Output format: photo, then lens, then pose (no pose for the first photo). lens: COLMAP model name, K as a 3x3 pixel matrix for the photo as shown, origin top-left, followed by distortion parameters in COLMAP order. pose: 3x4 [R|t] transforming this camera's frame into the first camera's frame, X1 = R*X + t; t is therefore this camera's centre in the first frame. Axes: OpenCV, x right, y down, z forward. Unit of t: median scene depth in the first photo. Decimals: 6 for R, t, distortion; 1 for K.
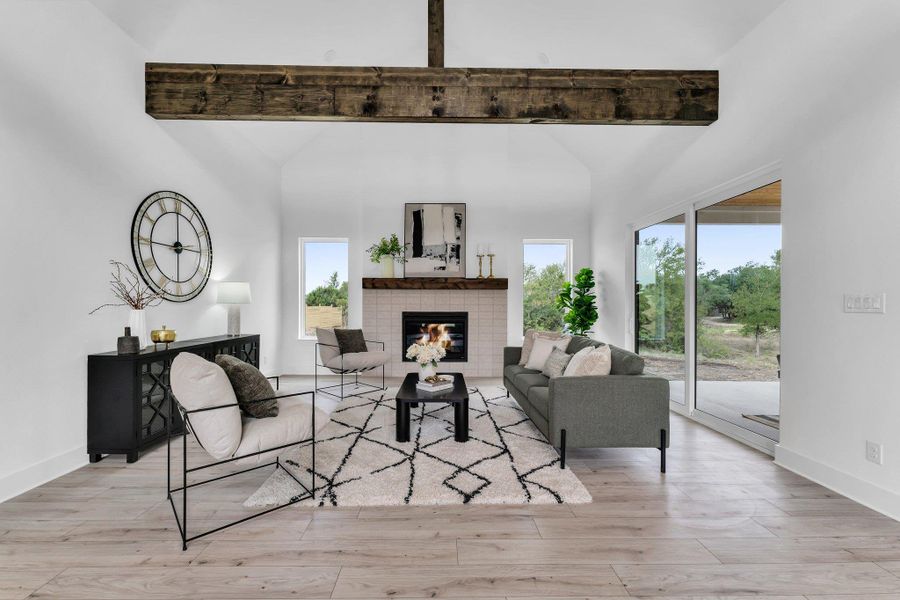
lens RADIAL K [[365.8, 0, 438.0], [0, 365.8, 303.9], [0, 0, 1]] dist [-0.002205, 0.000844]
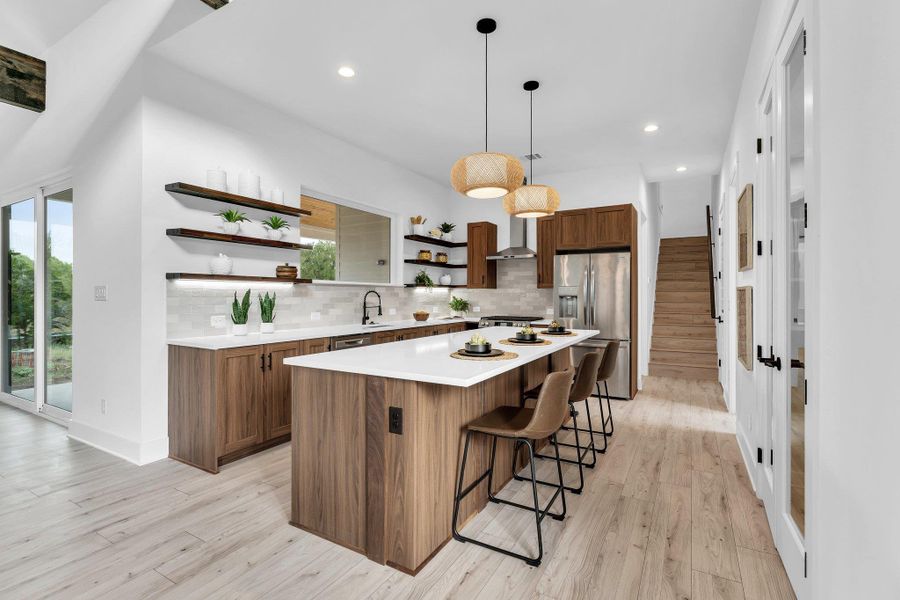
lens RADIAL K [[424.1, 0, 448.2], [0, 424.1, 294.3], [0, 0, 1]] dist [0.005007, -0.000538]
pose [[0.512983, 0.000452, 0.858399, 0.189185], [-0.000031, 1.000000, -0.000509, 0.000446], [-0.858399, 0.000235, 0.512983, -0.315760]]
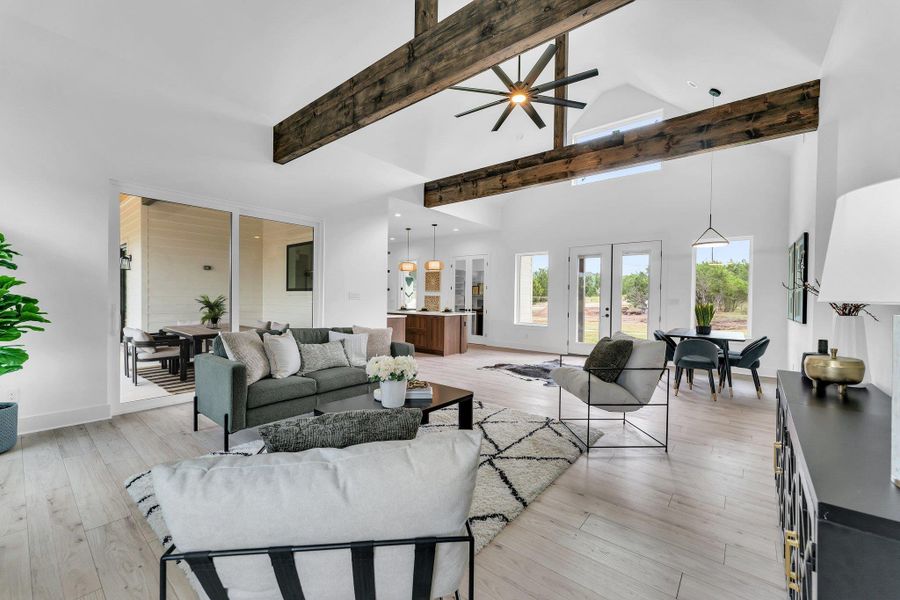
lens RADIAL K [[365.8, 0, 450.1], [0, 365.8, 296.8], [0, 0, 1]] dist [-0.002205, 0.000844]
pose [[-0.772729, -0.010599, 0.634648, -0.373104], [-0.015384, 0.999880, -0.002032, -0.000711], [-0.634550, -0.011333, -0.772799, 0.972803]]
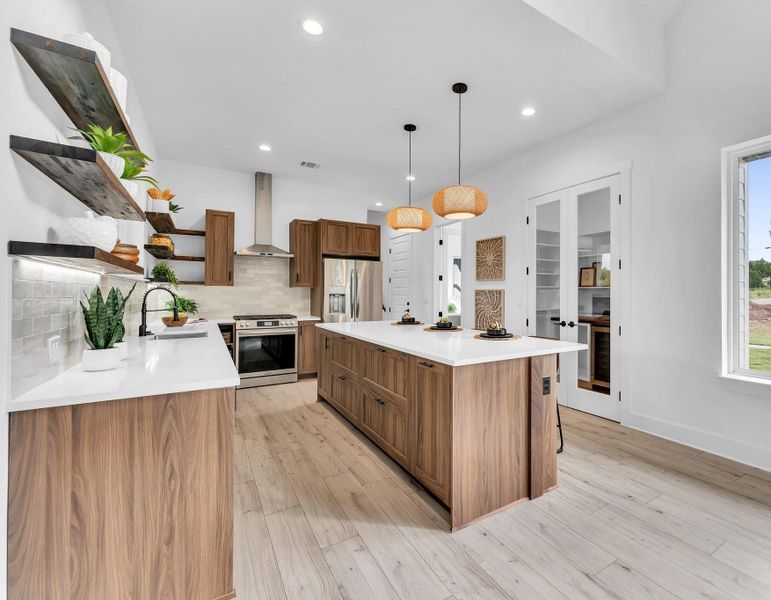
lens RADIAL K [[364.1, 0, 451.8], [0, 364.1, 292.9], [0, 0, 1]] dist [-0.005116, 0.000358]
pose [[-0.554138, -0.000748, 0.832424, 0.184086], [-0.003031, 0.999995, -0.001119, 0.000713], [-0.832419, -0.003143, -0.554138, 0.178189]]
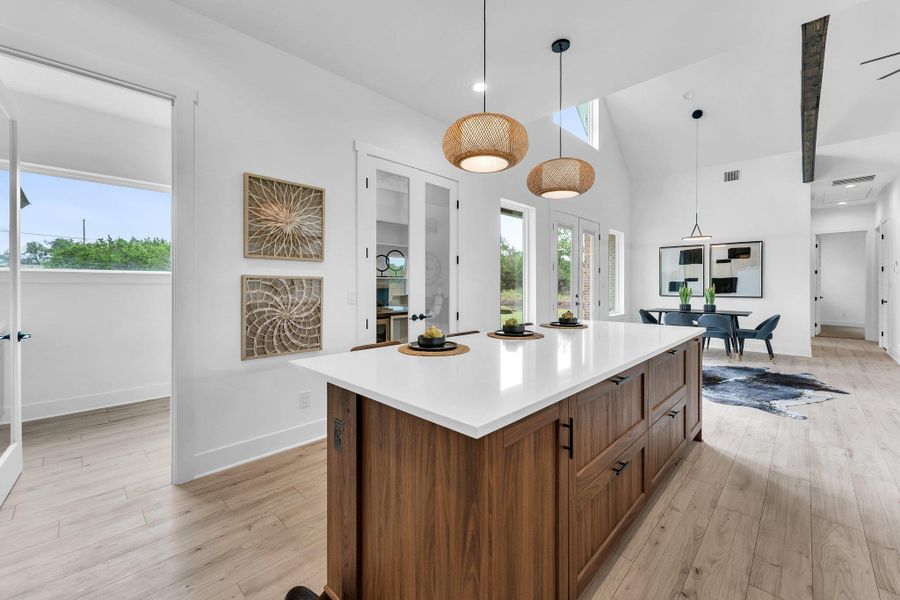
lens RADIAL K [[365.8, 0, 450.6], [0, 365.8, 285.9], [0, 0, 1]] dist [-0.002205, 0.000844]
pose [[-0.704849, -0.001001, -0.709357, 1.013797], [0.000770, 0.999997, -0.002176, 0.004598], [0.709357, -0.002080, -0.704846, 0.106542]]
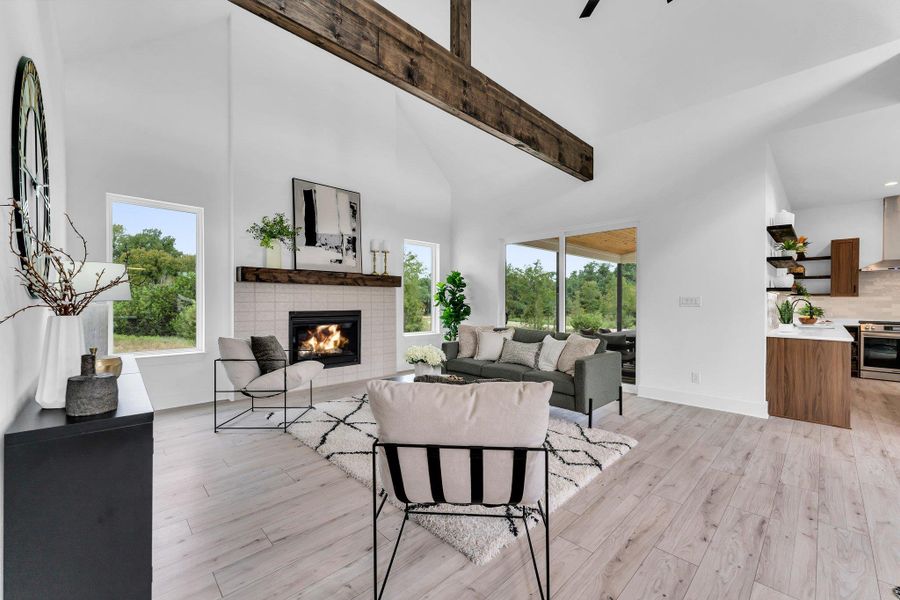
lens RADIAL K [[365.8, 0, 442.5], [0, 365.8, 301.9], [0, 0, 1]] dist [-0.002205, 0.000844]
pose [[0.729597, -0.001176, 0.683876, -0.416636], [-0.000067, 0.999998, 0.001790, -0.000927], [-0.683877, -0.001352, 0.729596, 0.184764]]
